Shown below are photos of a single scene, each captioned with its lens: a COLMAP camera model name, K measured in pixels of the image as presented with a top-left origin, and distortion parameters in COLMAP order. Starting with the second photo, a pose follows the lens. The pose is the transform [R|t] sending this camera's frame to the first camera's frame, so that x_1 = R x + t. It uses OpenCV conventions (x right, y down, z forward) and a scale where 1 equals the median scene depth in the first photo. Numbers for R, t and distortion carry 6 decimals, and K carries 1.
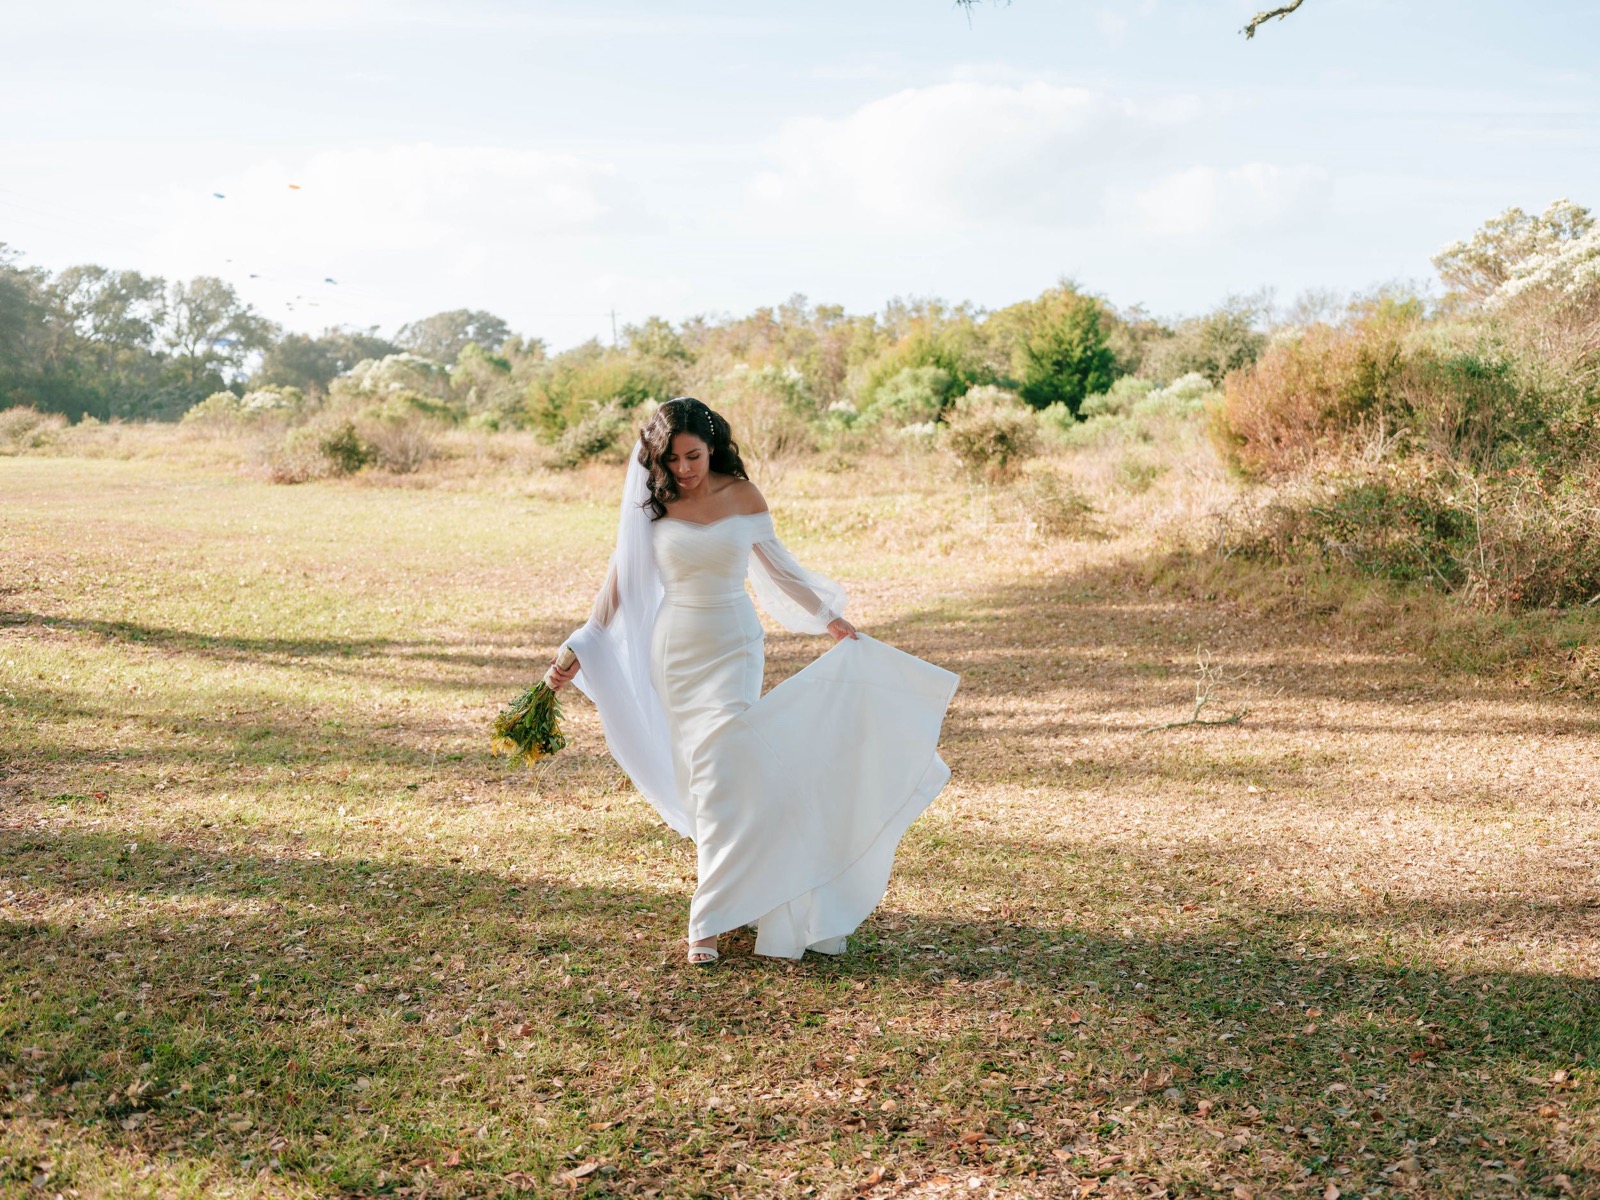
lens RADIAL K [[1810.0, 0, 795.2], [0, 1810.0, 603.3], [0, 0, 1]] dist [-0.000078, 0.000000]
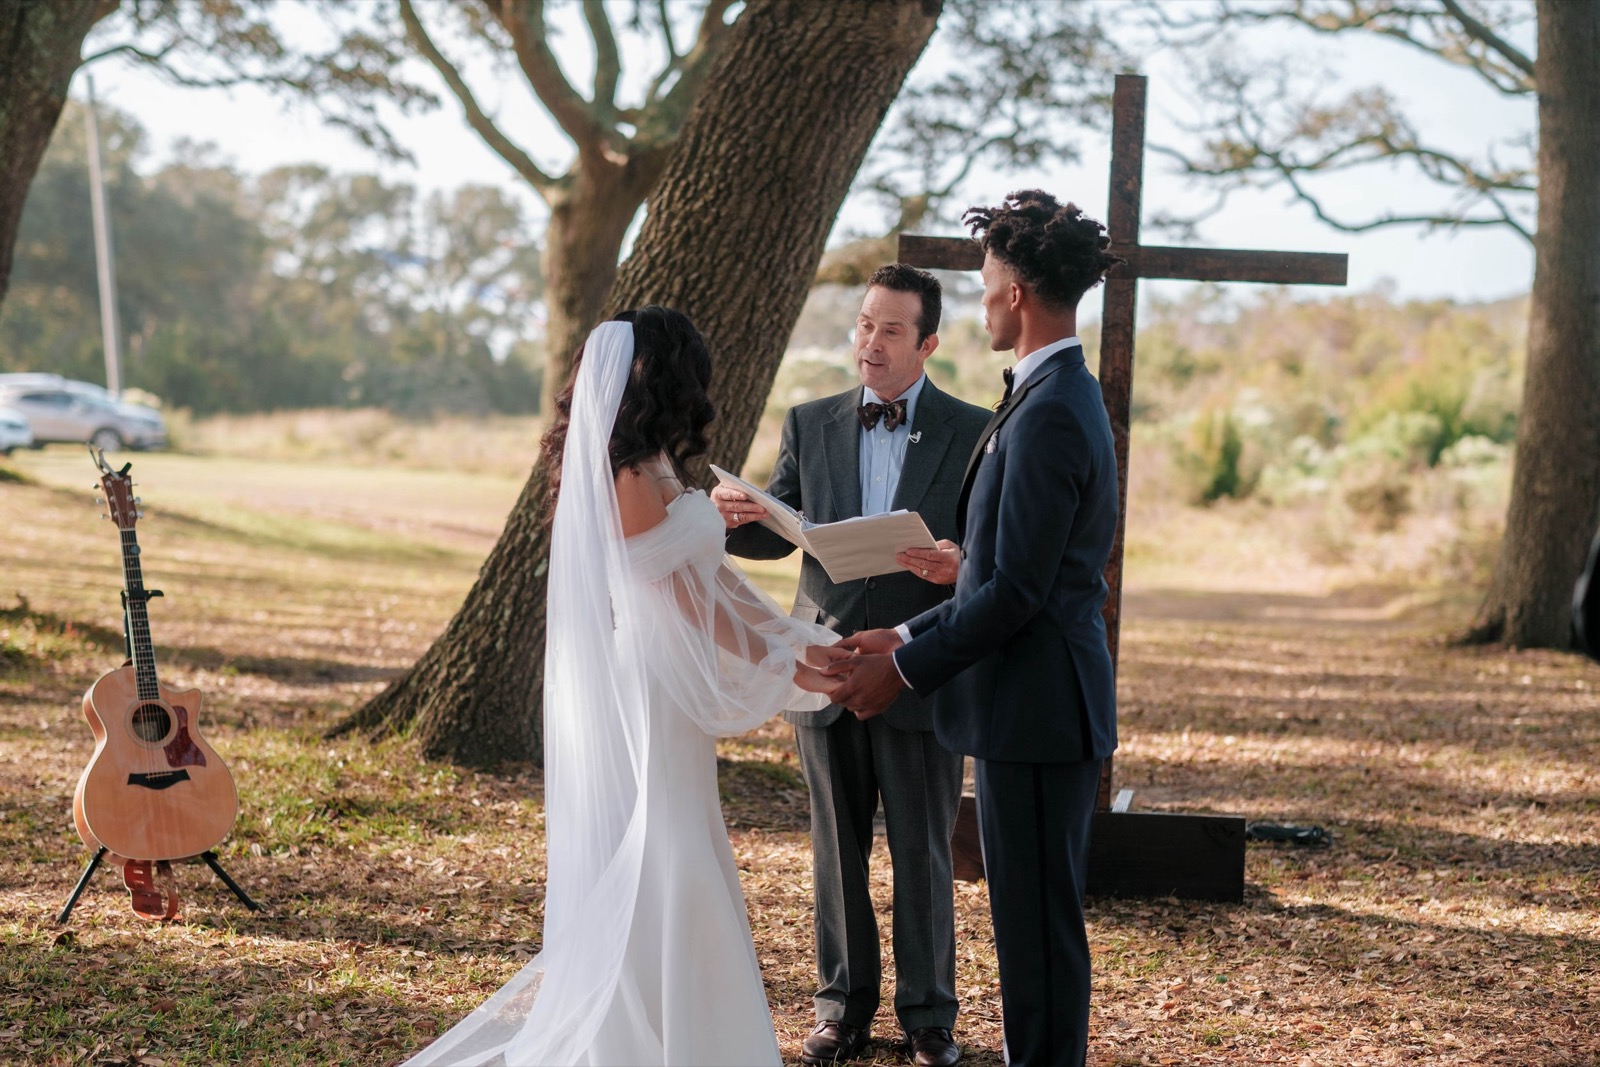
lens RADIAL K [[3969.0, 0, 778.6], [0, 3969.0, 572.0], [0, 0, 1]] dist [0.062708, 0.000000]
pose [[0.978387, 0.049550, -0.200759, 0.047661], [-0.062759, 0.996225, -0.059970, 0.023639], [0.197029, 0.071274, 0.977803, -0.277400]]
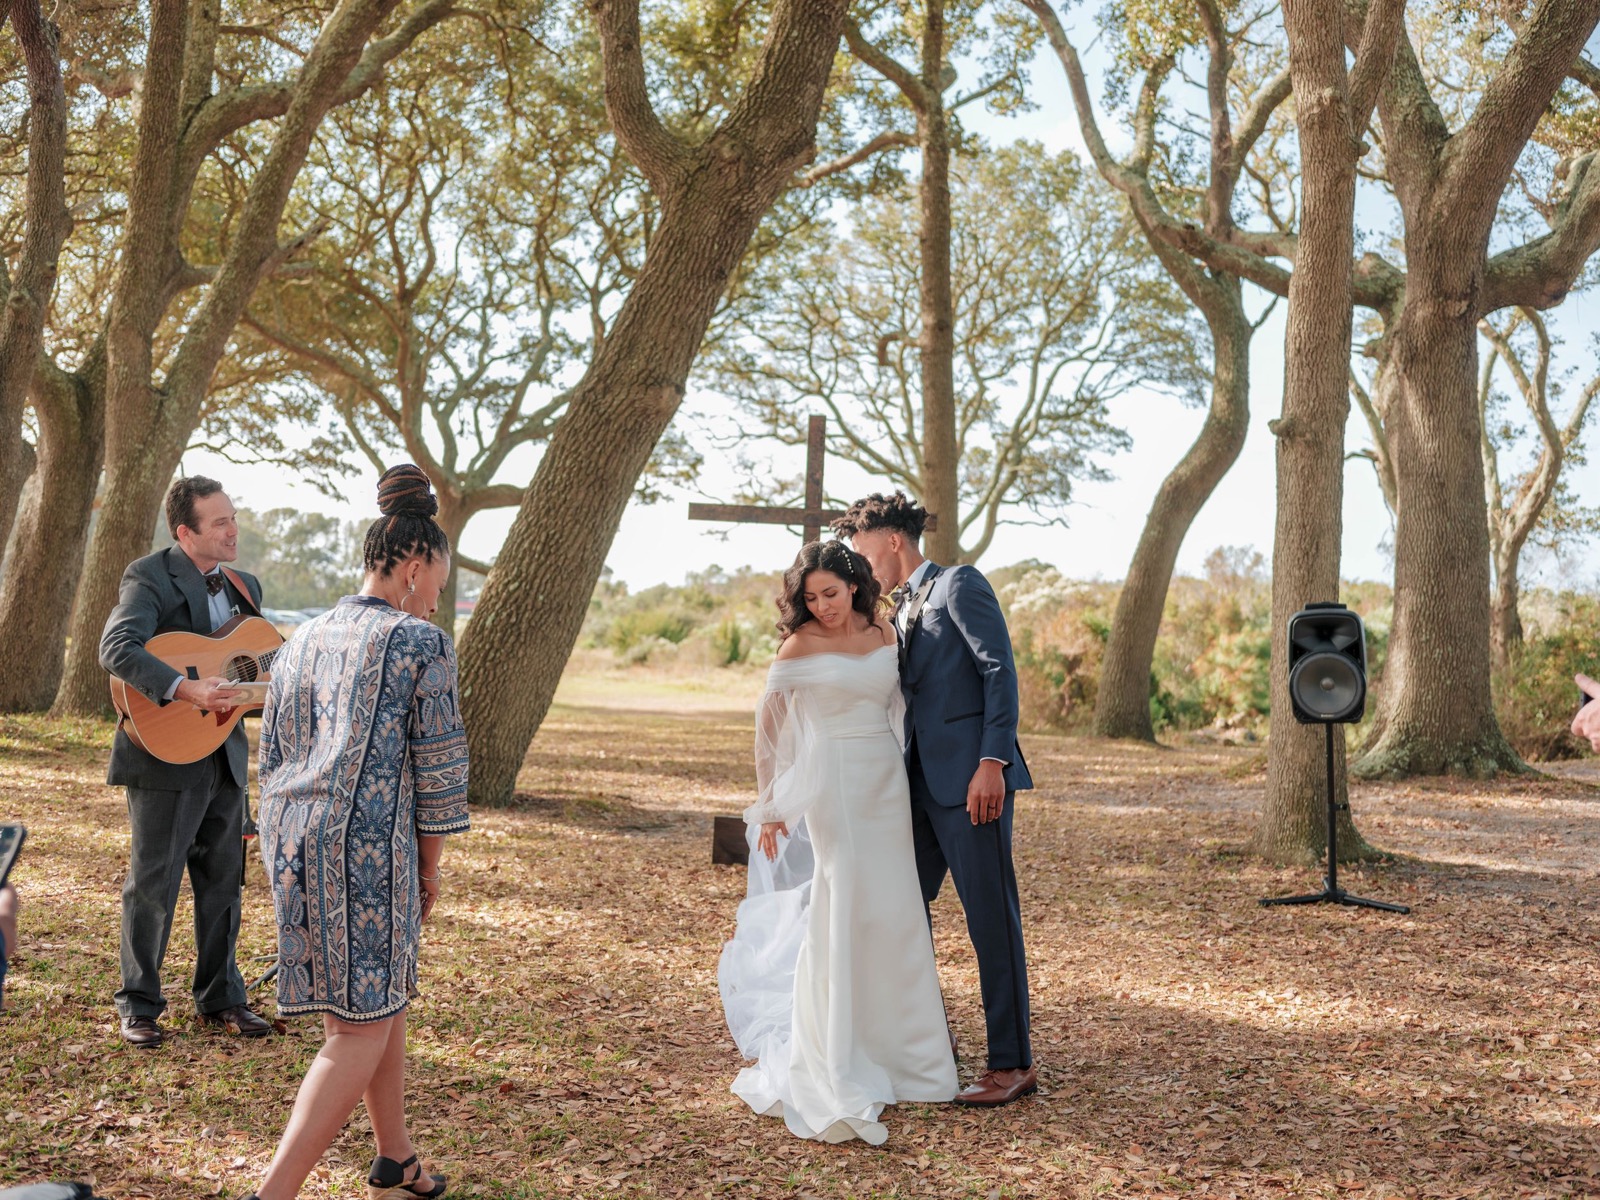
lens RADIAL K [[1810.0, 0, 818.6], [0, 1810.0, 603.6], [0, 0, 1]] dist [-0.000078, 0.000000]
pose [[0.998633, 0.038940, -0.034865, 0.040697], [-0.042904, 0.991686, -0.121320, 0.023253], [0.029851, 0.122650, 0.992001, -0.263144]]
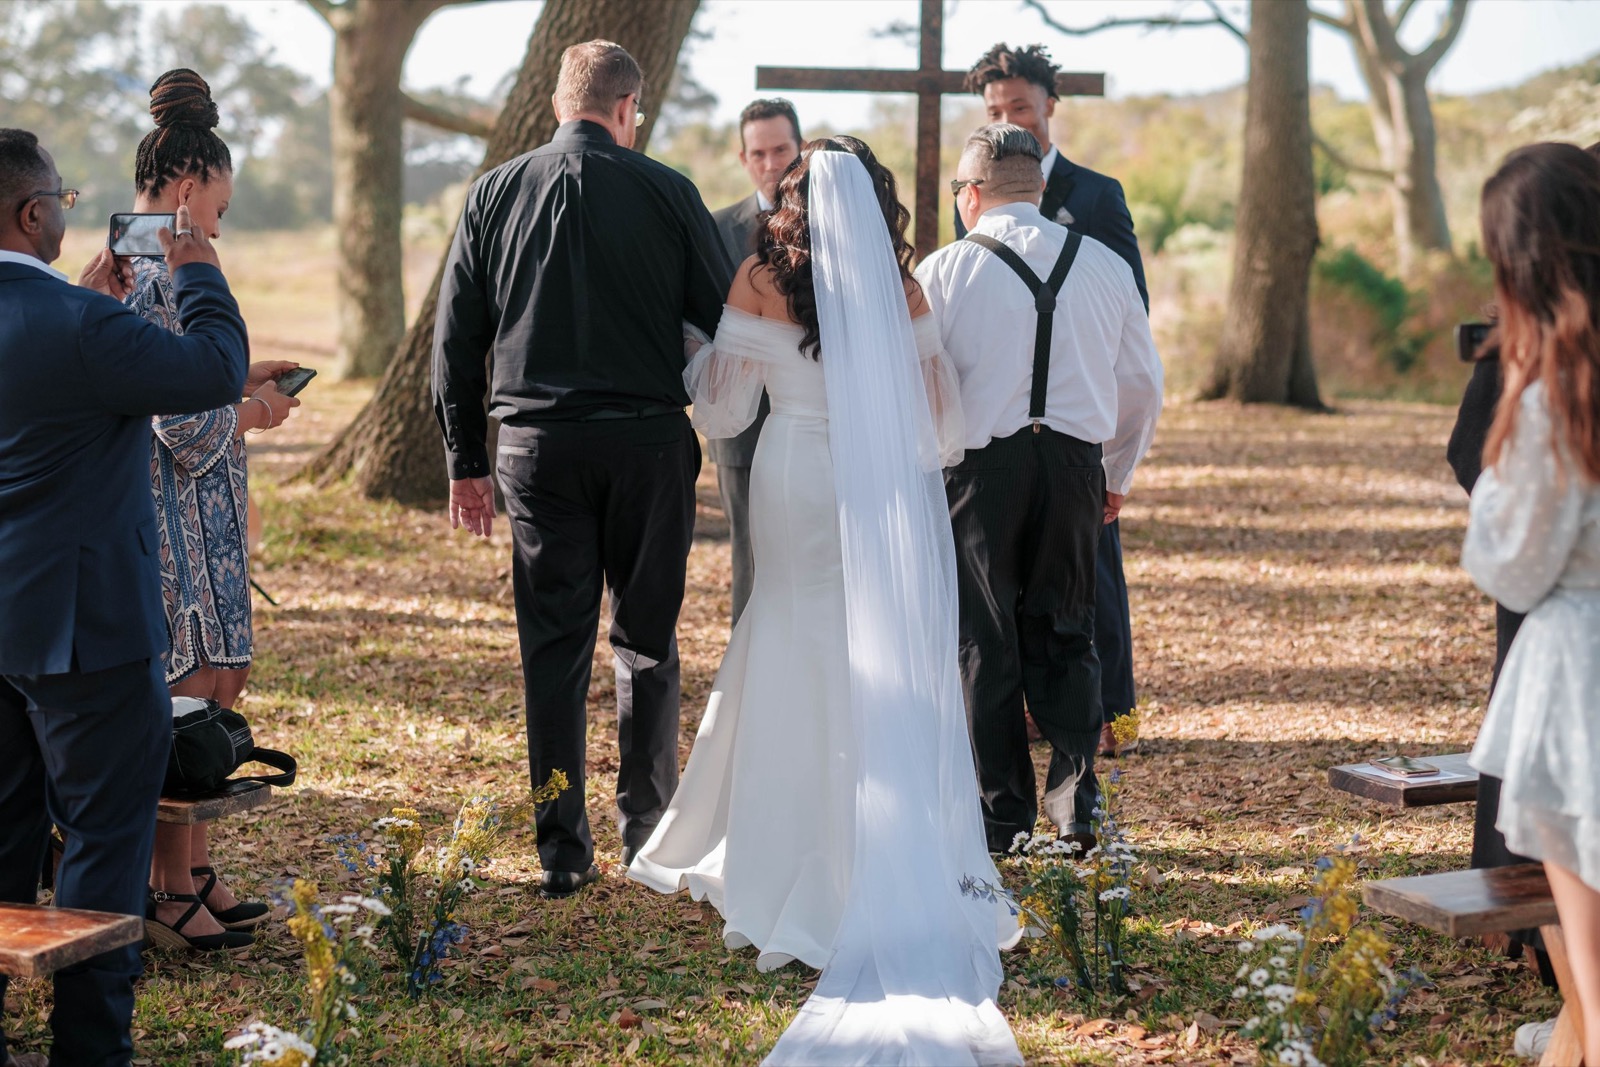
lens RADIAL K [[3969.0, 0, 808.6], [0, 3969.0, 508.8], [0, 0, 1]] dist [0.062708, 0.000000]
pose [[0.991890, 0.023073, -0.124988, 0.047985], [-0.027108, 0.999162, -0.030679, 0.026372], [0.124176, 0.033818, 0.991684, -0.299636]]
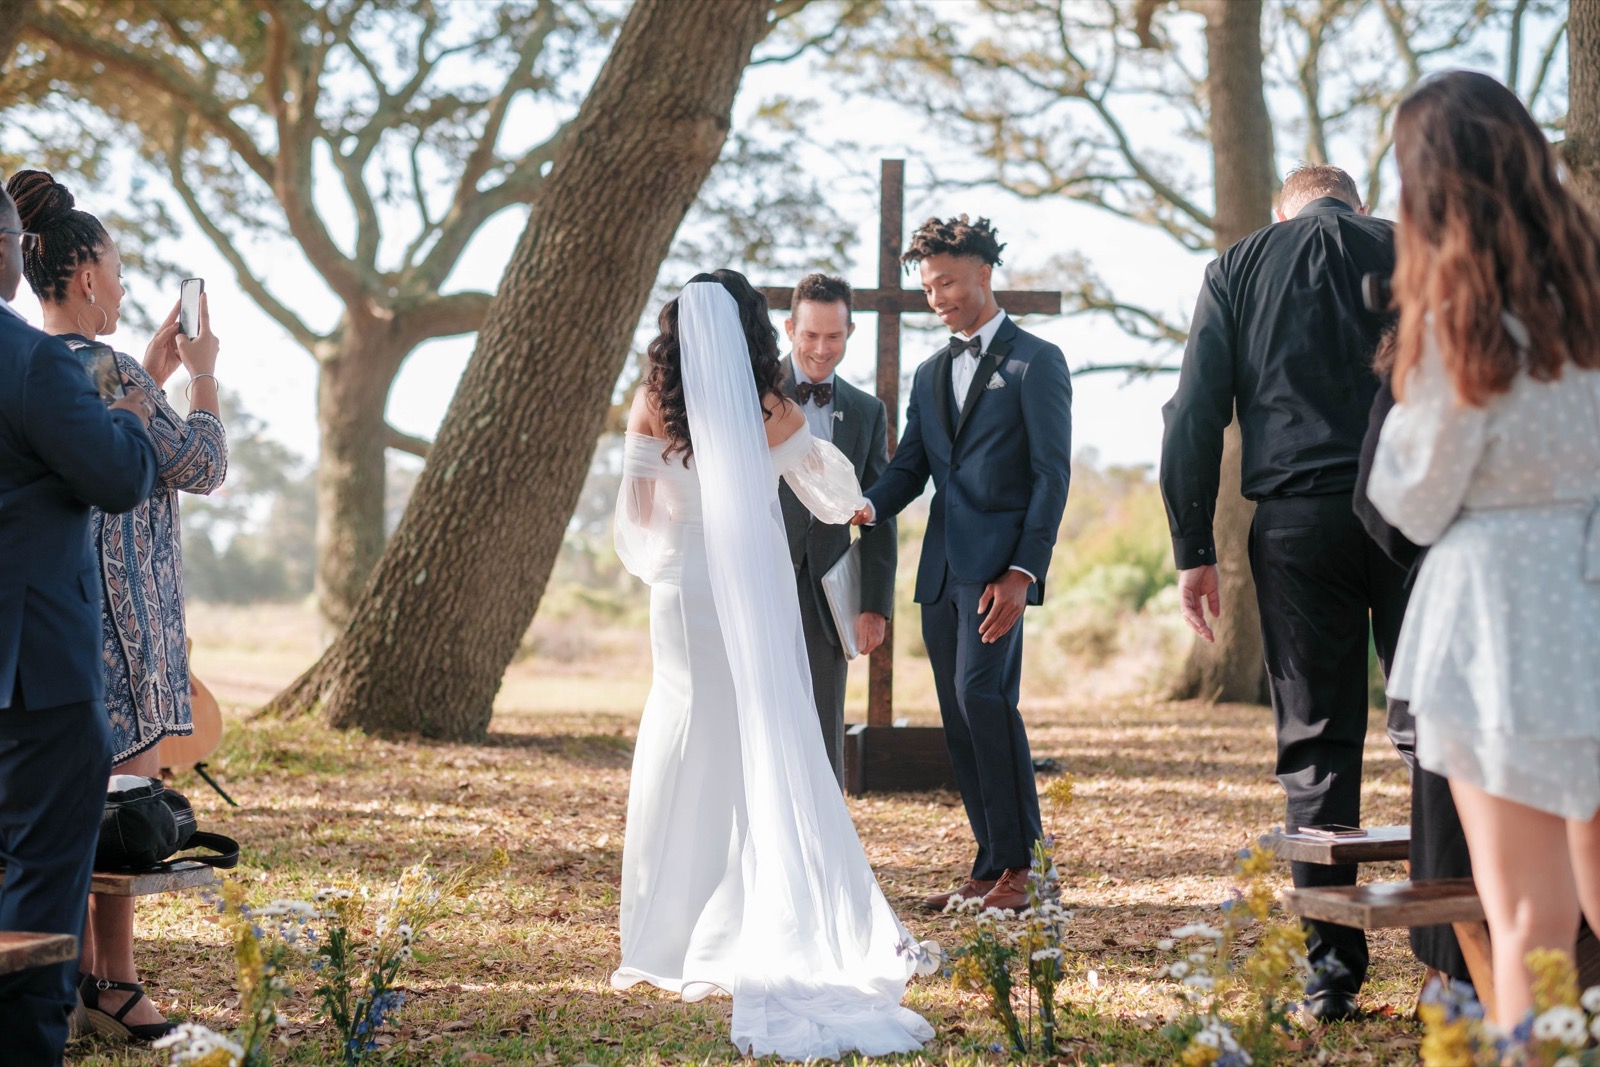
lens RADIAL K [[3969.0, 0, 815.2], [0, 3969.0, 546.5], [0, 0, 1]] dist [0.062708, 0.000000]
pose [[0.992385, 0.015927, -0.122138, 0.048907], [-0.030572, 0.992425, -0.118986, 0.030956], [0.119318, 0.121814, 0.985355, -0.300077]]
